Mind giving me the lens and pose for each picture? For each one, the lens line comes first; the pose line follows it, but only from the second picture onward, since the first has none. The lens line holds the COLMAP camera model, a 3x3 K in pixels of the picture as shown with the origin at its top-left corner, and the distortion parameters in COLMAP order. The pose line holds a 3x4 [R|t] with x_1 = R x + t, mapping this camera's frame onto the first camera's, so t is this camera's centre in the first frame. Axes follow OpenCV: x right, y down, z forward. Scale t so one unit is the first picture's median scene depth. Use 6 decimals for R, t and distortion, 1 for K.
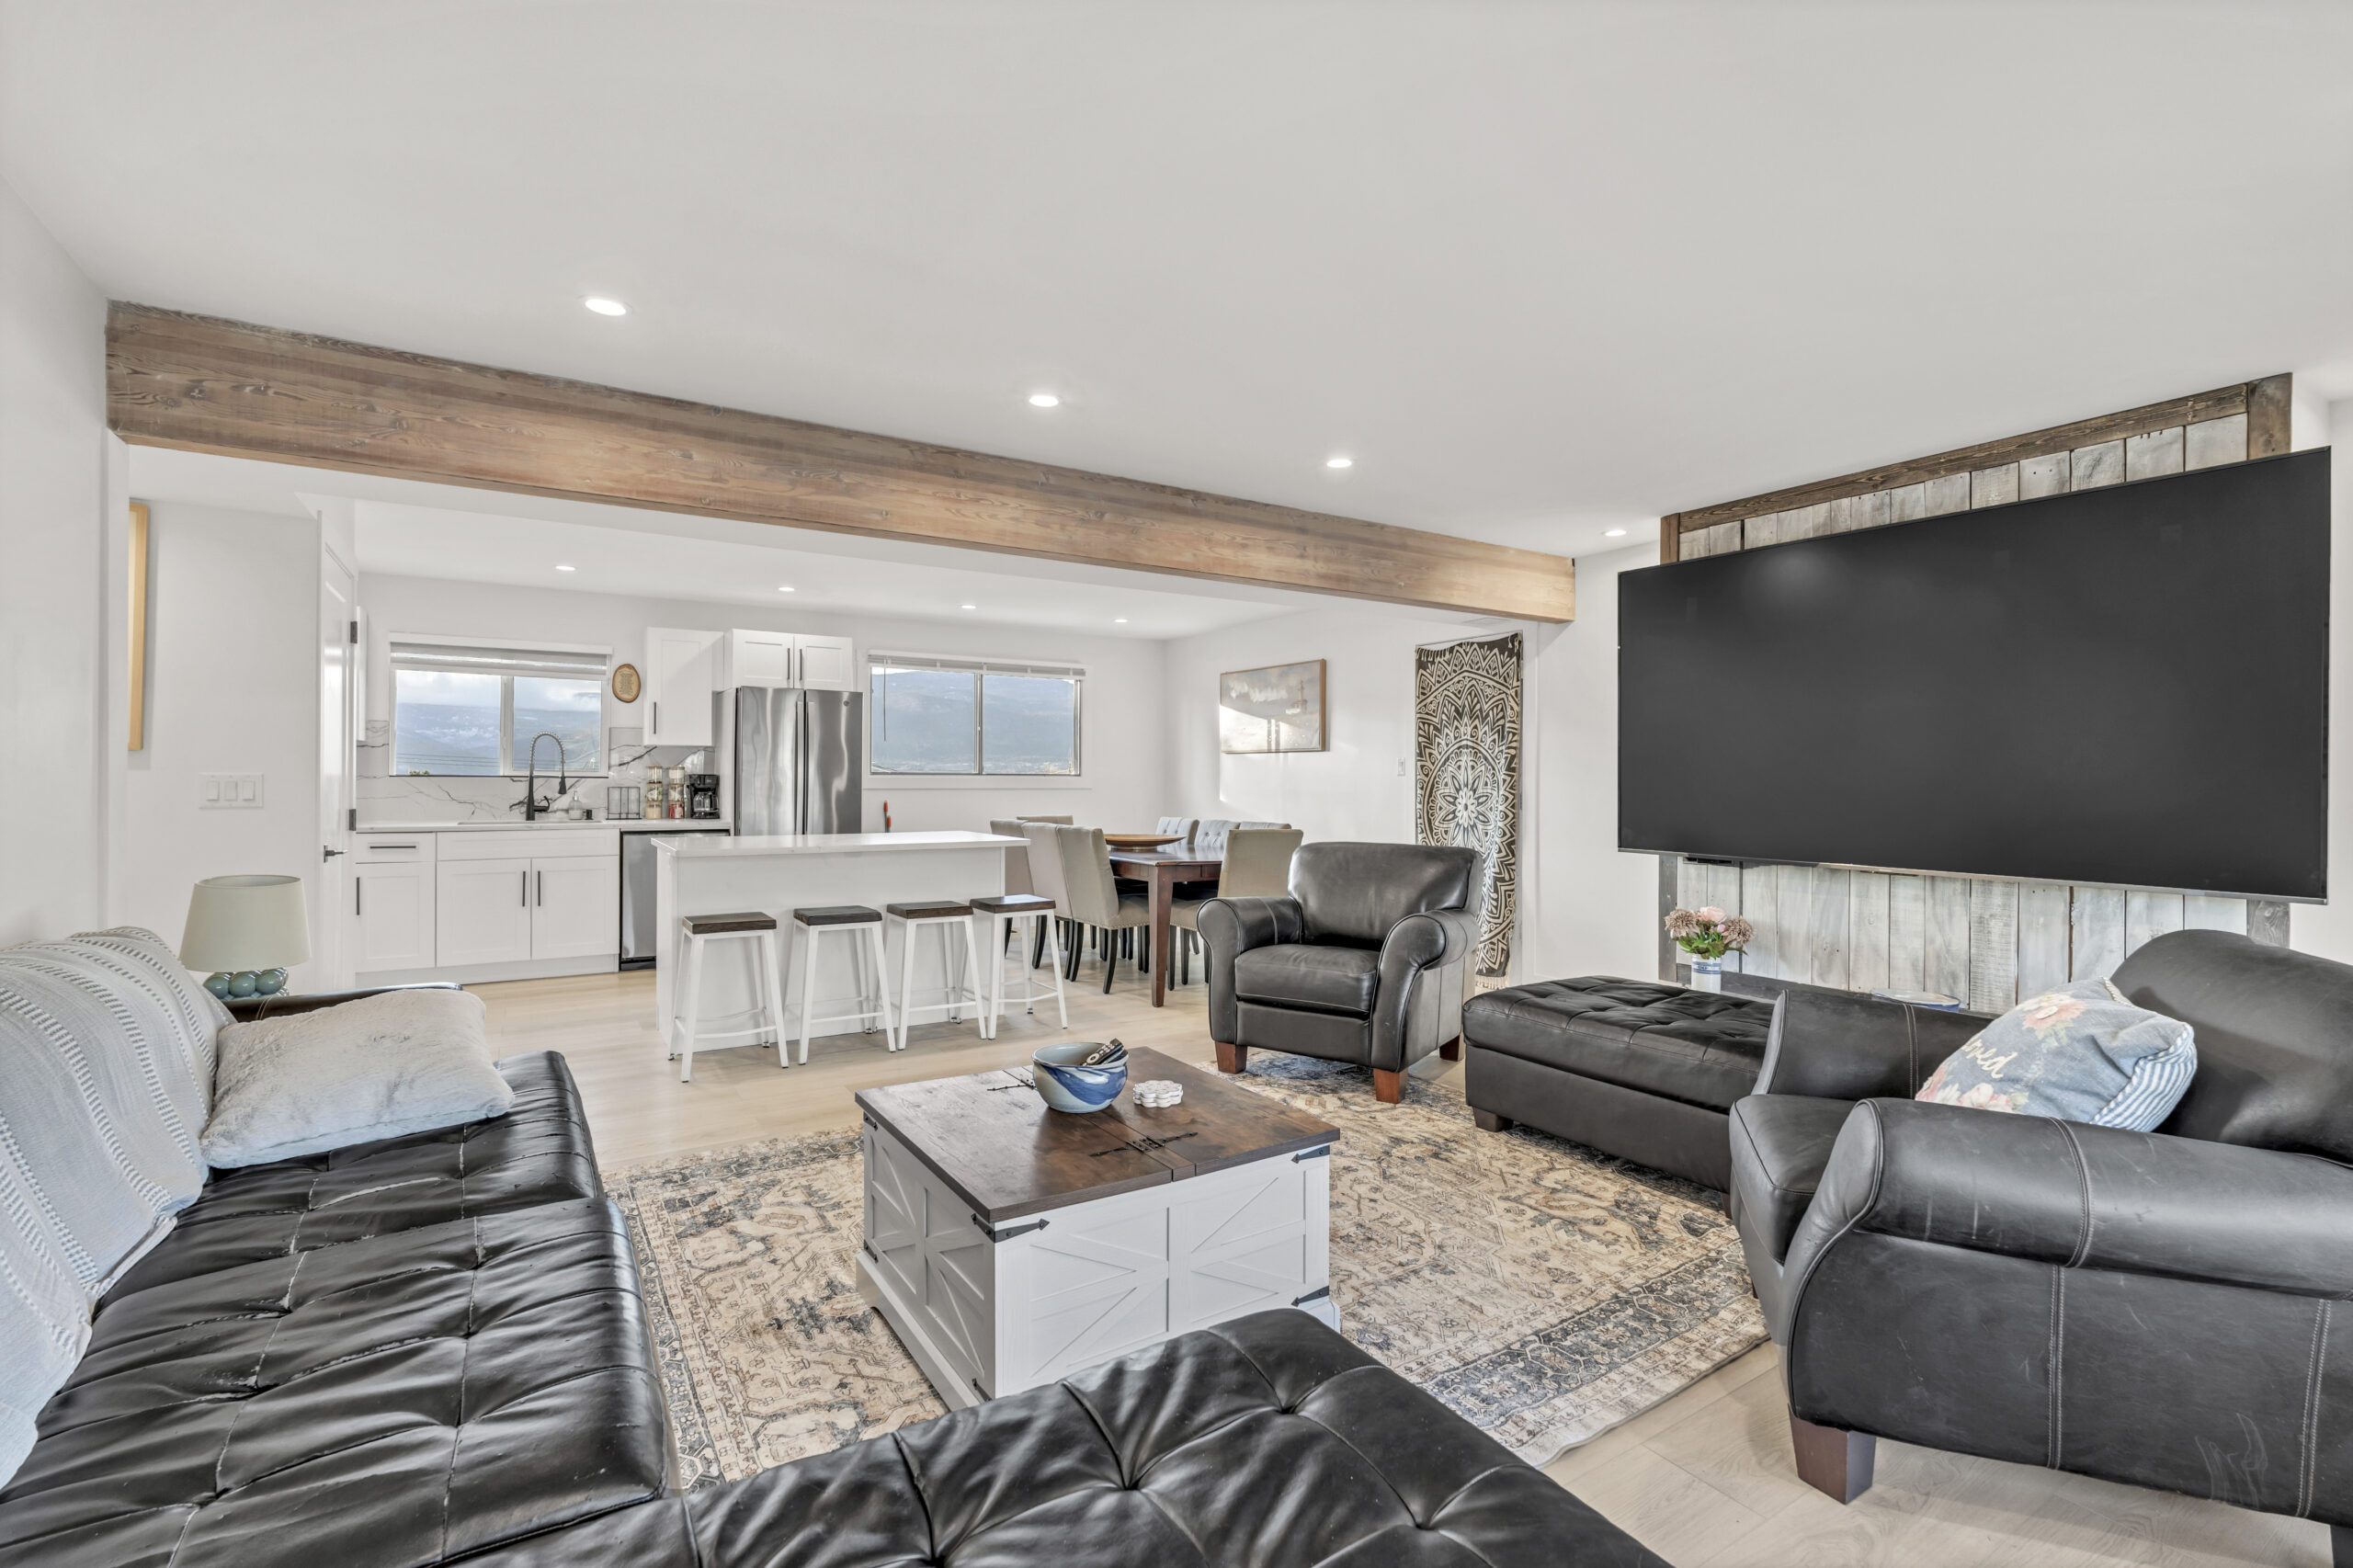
lens RADIAL K [[1048.8, 0, 1176.9], [0, 1048.8, 780.5], [0, 0, 1]] dist [-0.004070, 0.000480]
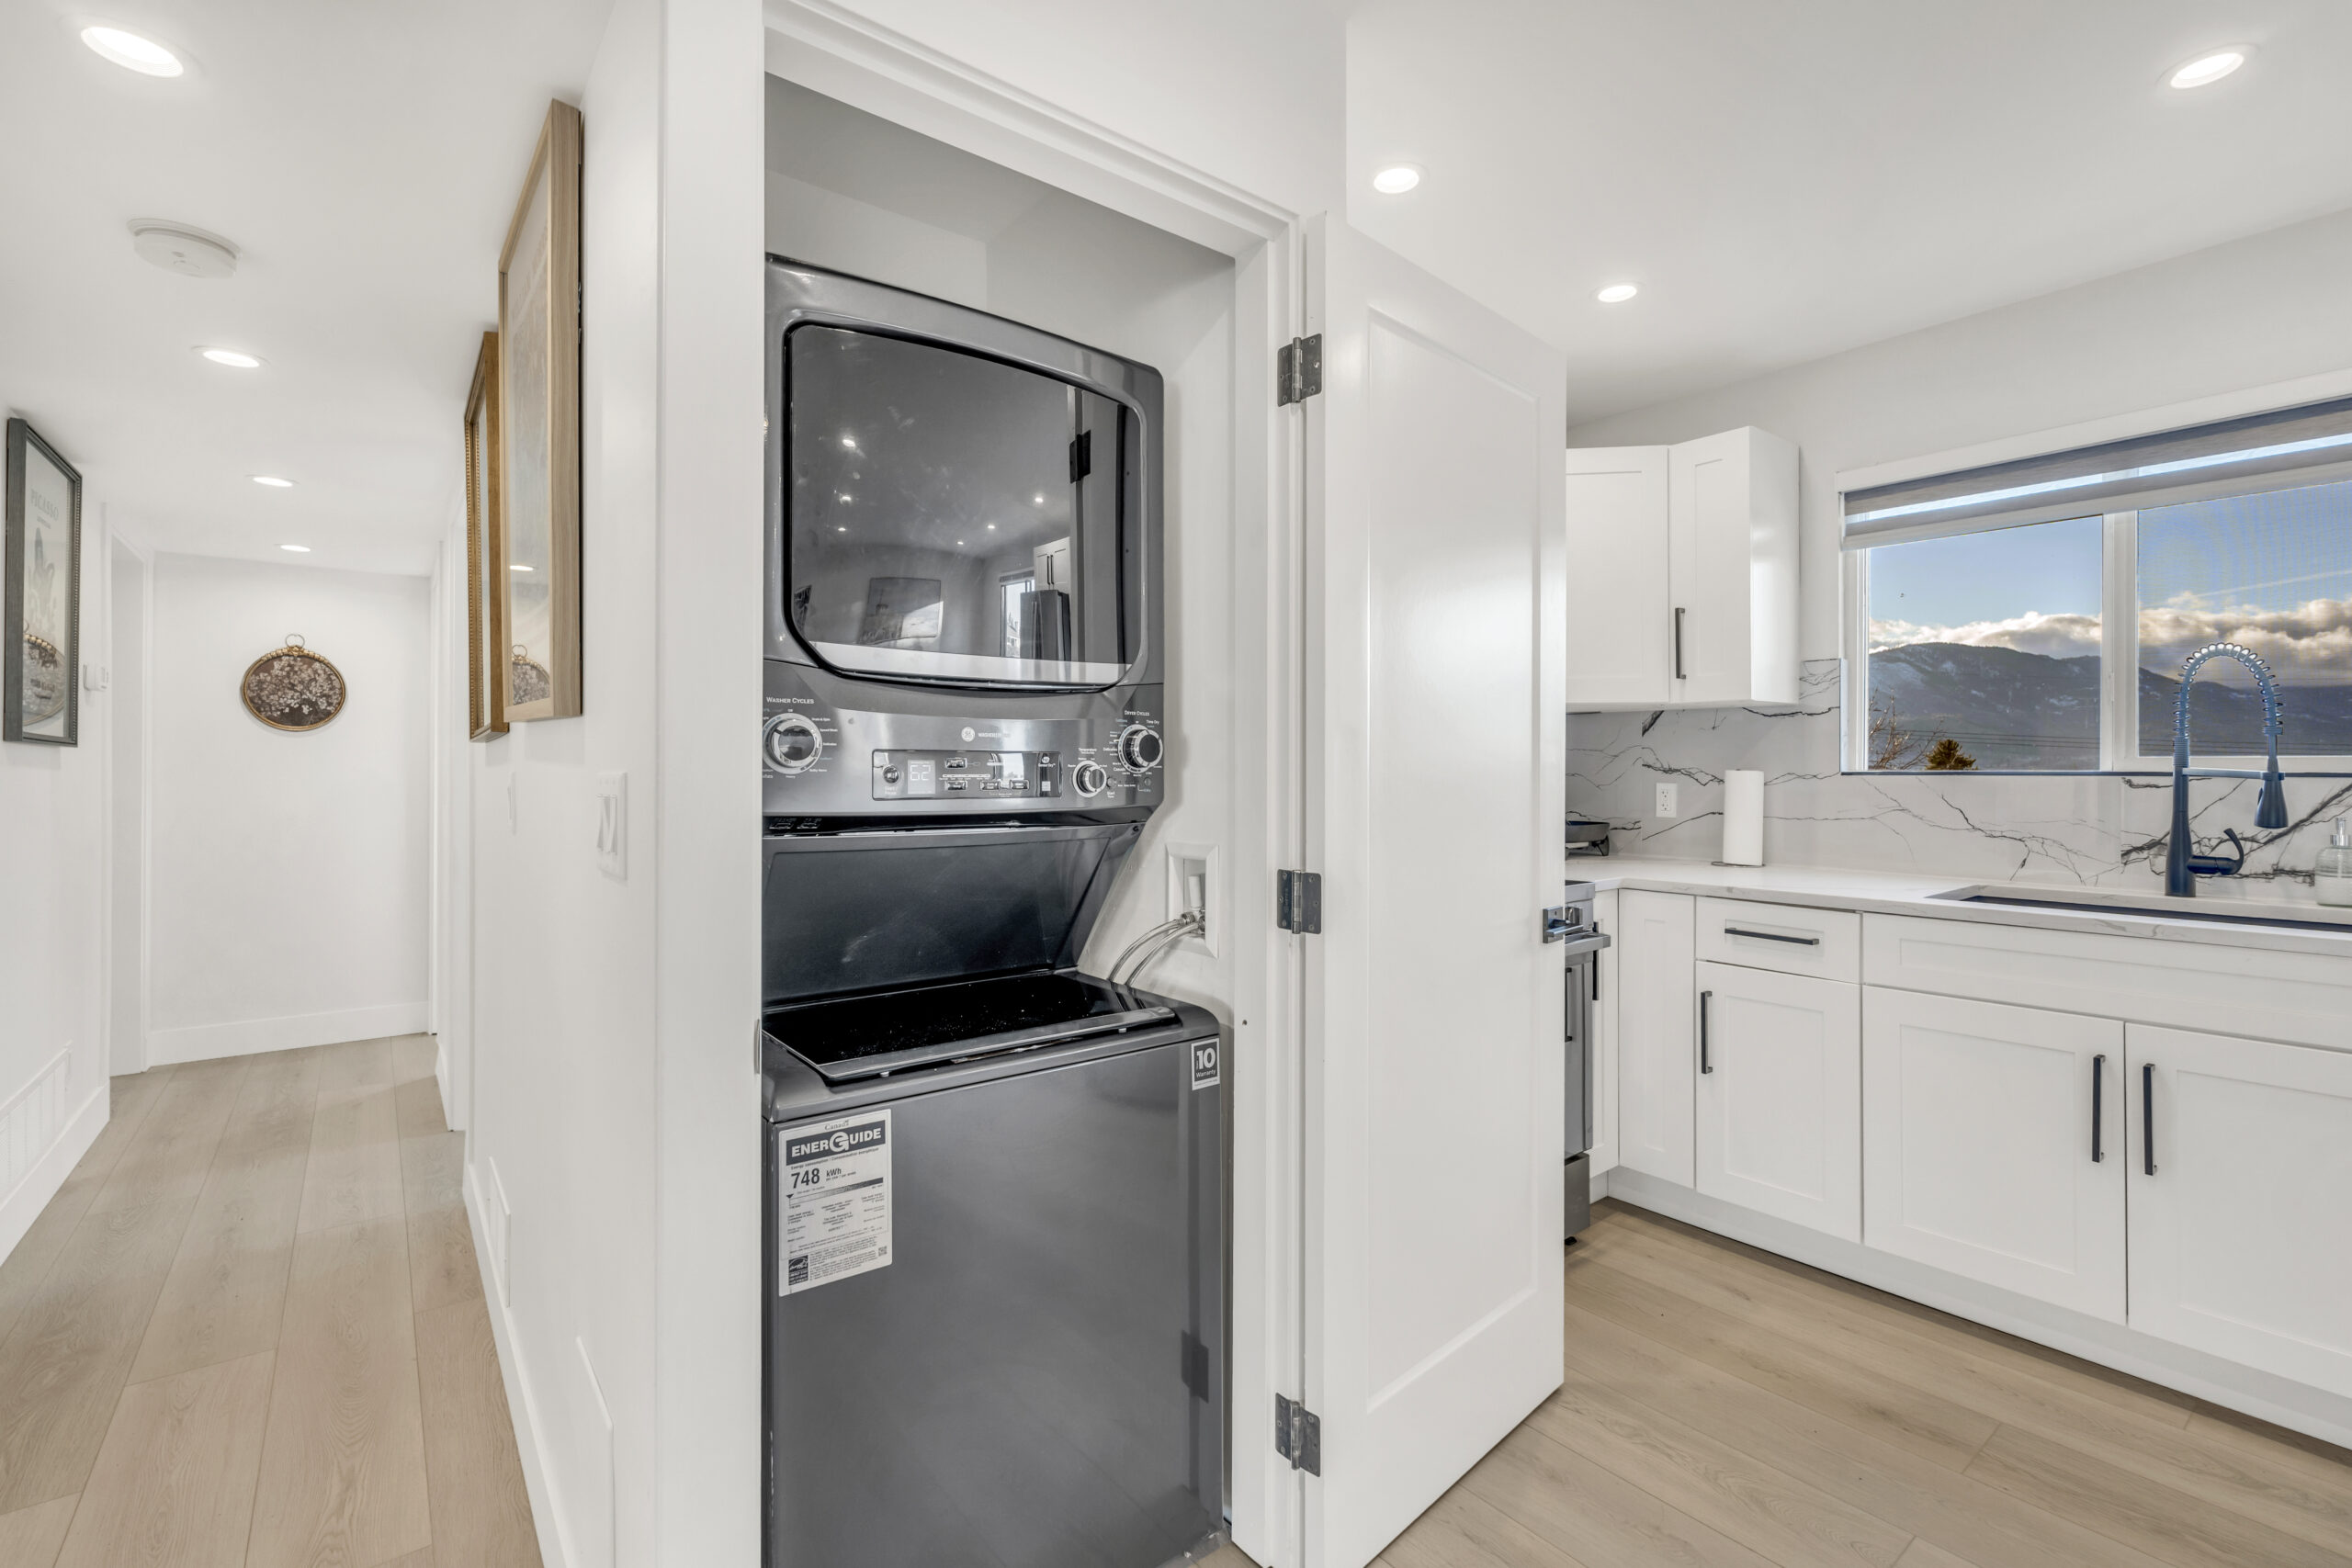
lens RADIAL K [[1048.3, 0, 1191.3], [0, 1048.3, 766.1], [0, 0, 1]] dist [-0.004070, 0.000480]
pose [[0.110374, -0.009594, -0.993844, -0.331951], [-0.001230, 0.999951, -0.009790, -0.003188], [0.993889, 0.002302, 0.110357, 0.696360]]
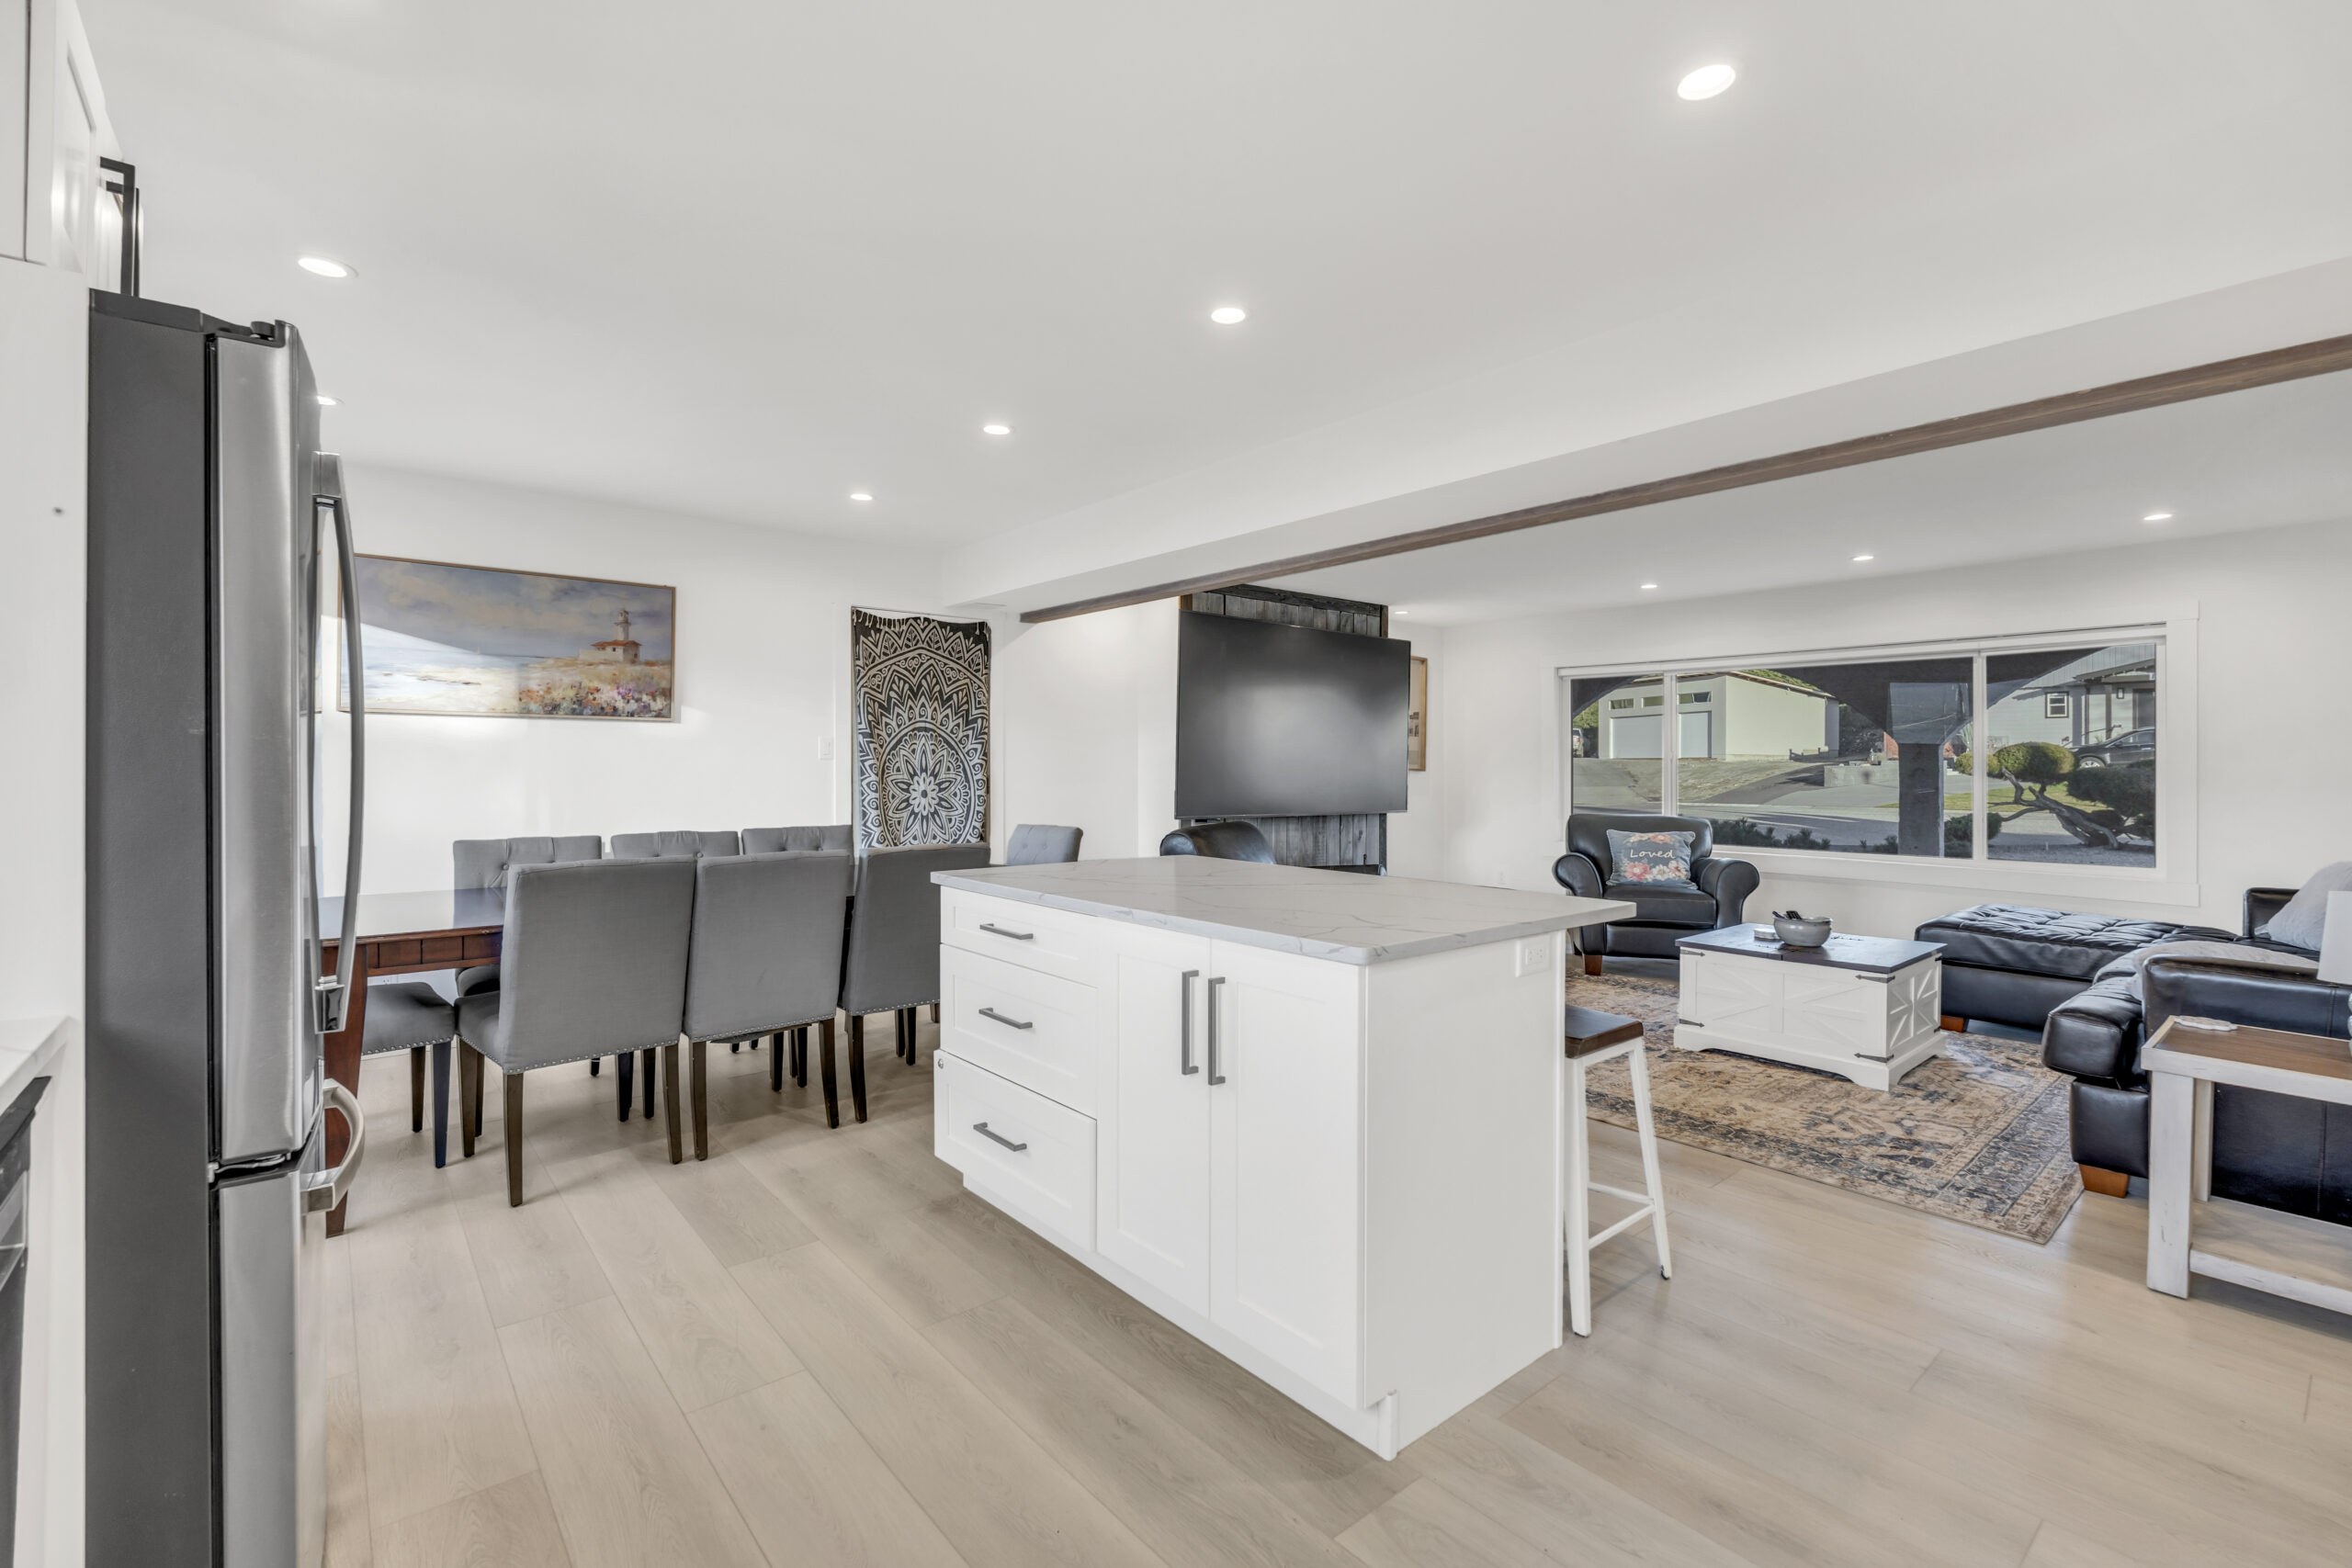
lens RADIAL K [[1048.3, 0, 1179.3], [0, 1048.3, 755.9], [0, 0, 1]] dist [-0.004070, 0.000480]
pose [[-0.140103, 0.002052, 0.990135, -0.722160], [-0.003884, 0.999989, -0.002622, -0.007050], [-0.990129, -0.004213, -0.140093, 0.956076]]
